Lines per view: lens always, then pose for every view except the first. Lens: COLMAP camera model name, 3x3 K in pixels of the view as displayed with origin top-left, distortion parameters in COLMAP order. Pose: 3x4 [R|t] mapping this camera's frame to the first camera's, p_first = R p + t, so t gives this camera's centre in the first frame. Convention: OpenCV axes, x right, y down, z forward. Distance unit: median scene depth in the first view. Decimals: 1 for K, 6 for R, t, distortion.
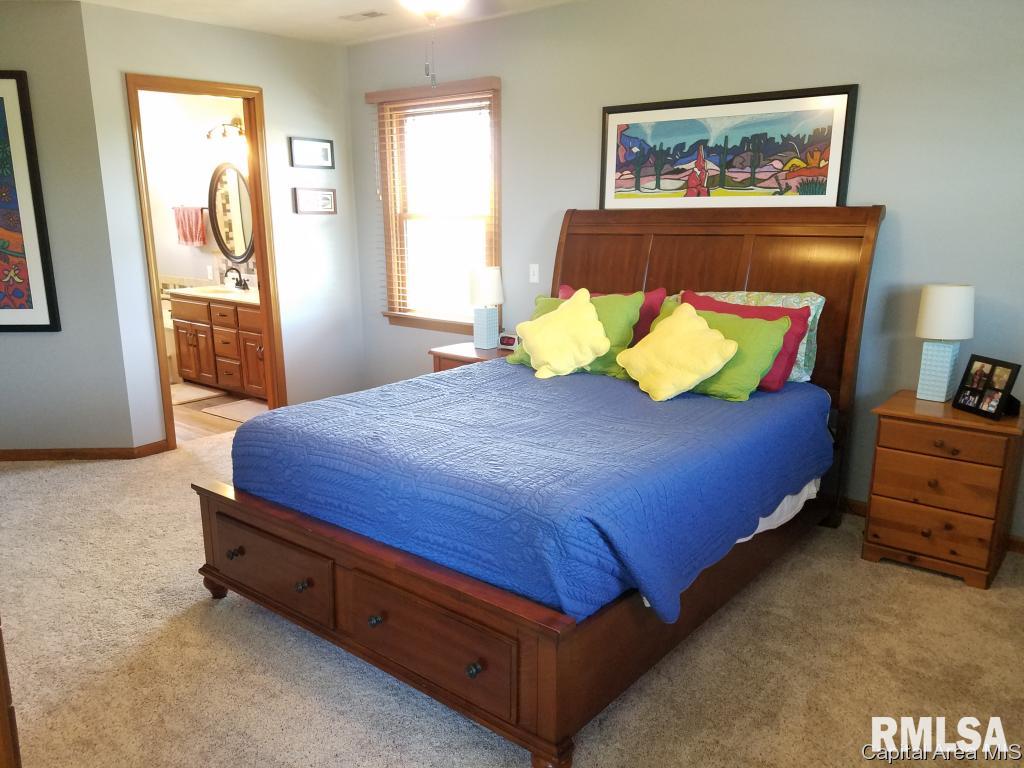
lens RADIAL K [[793.5, 0, 512.0], [0, 793.5, 384.0], [0, 0, 1]] dist [0.266375, -0.486103]
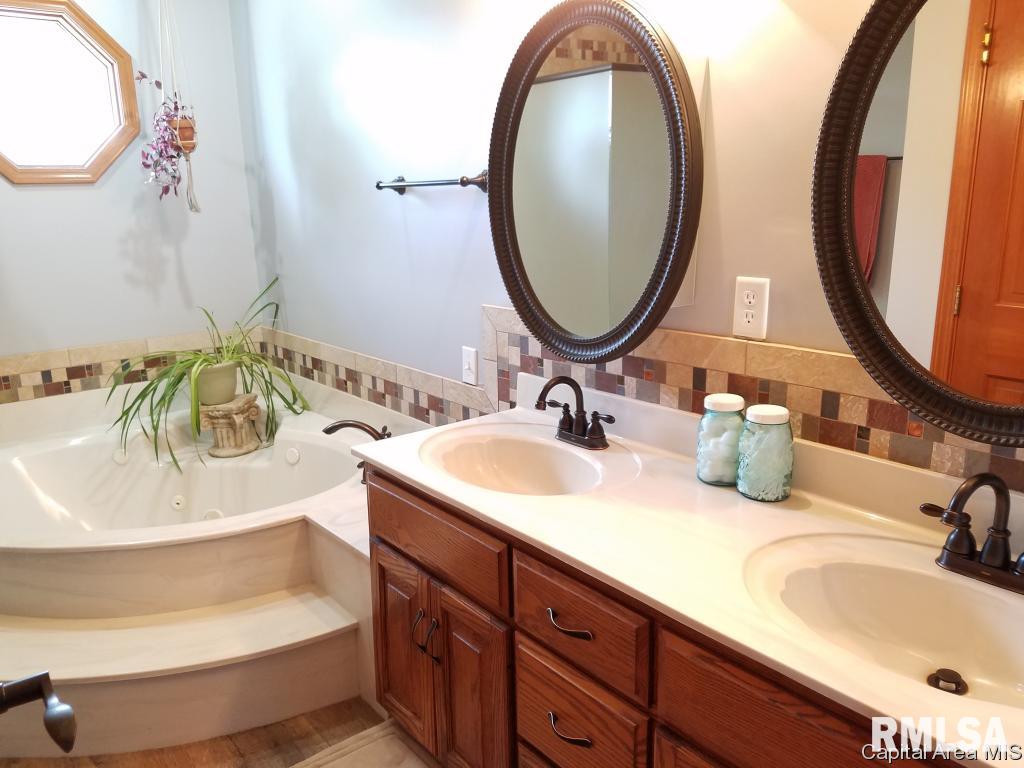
lens RADIAL K [[793.5, 0, 512.0], [0, 793.5, 384.0], [0, 0, 1]] dist [0.266375, -0.486103]
pose [[0.979812, 0.027589, -0.198011, -0.420586], [-0.023553, 0.999465, 0.022710, -0.202001], [0.198531, -0.017587, 0.979937, 0.992125]]
